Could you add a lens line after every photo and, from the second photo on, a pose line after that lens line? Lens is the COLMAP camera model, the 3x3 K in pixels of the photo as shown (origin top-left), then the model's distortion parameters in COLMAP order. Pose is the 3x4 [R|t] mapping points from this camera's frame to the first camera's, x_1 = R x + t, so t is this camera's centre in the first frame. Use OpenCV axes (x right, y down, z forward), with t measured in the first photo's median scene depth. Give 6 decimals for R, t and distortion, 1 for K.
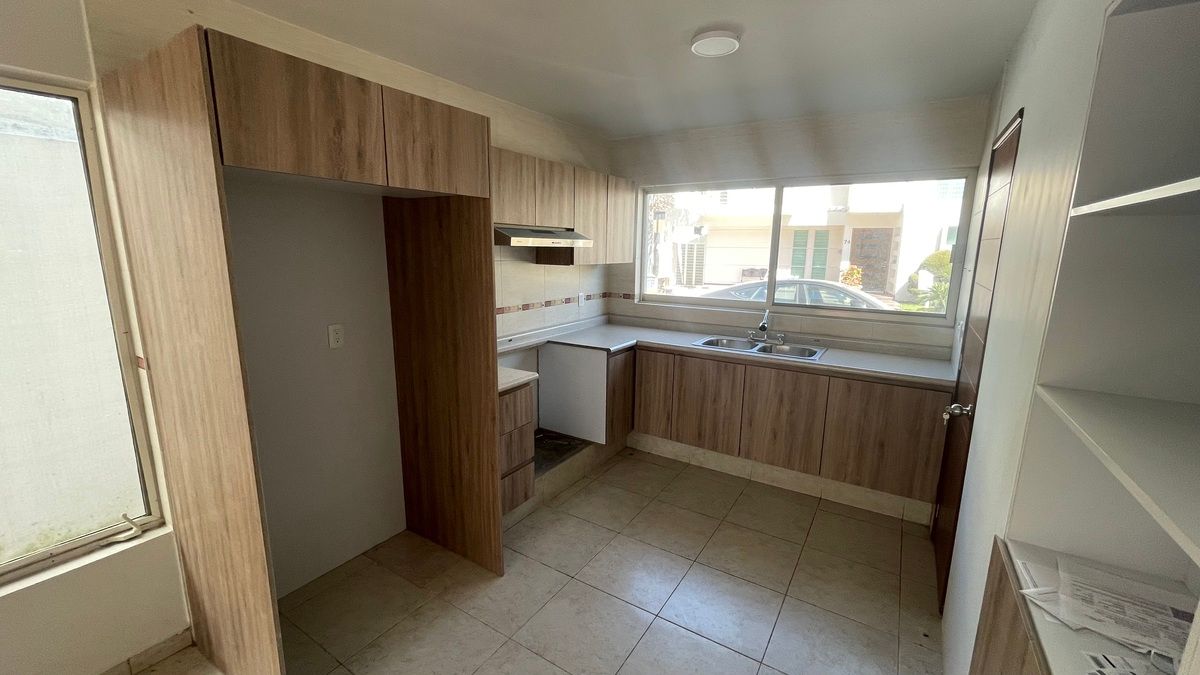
lens RADIAL K [[481.3, 0, 596.8], [0, 481.3, 339.2], [0, 0, 1]] dist [0.001331, 0.000672]
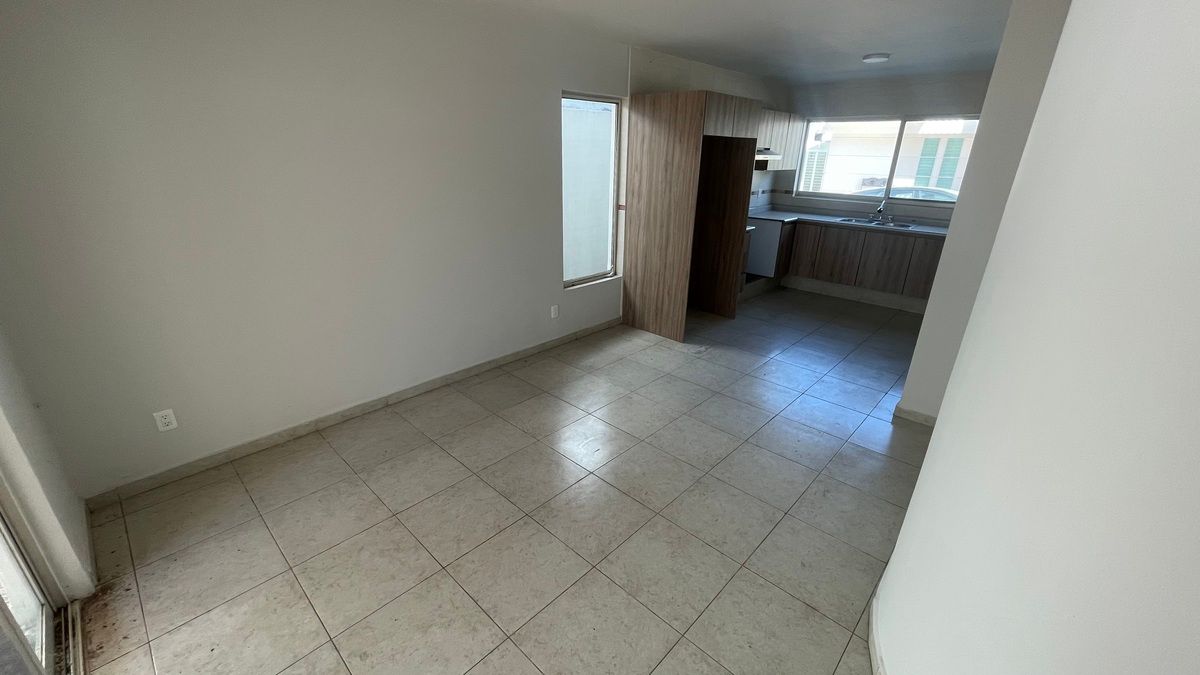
lens RADIAL K [[481.3, 0, 604.1], [0, 481.3, 336.7], [0, 0, 1]] dist [0.001331, 0.000672]
pose [[0.984326, 0.069570, -0.162054, -0.275863], [-0.039933, 0.982960, 0.179430, 0.132928], [0.171776, -0.170146, 0.970332, -0.805762]]
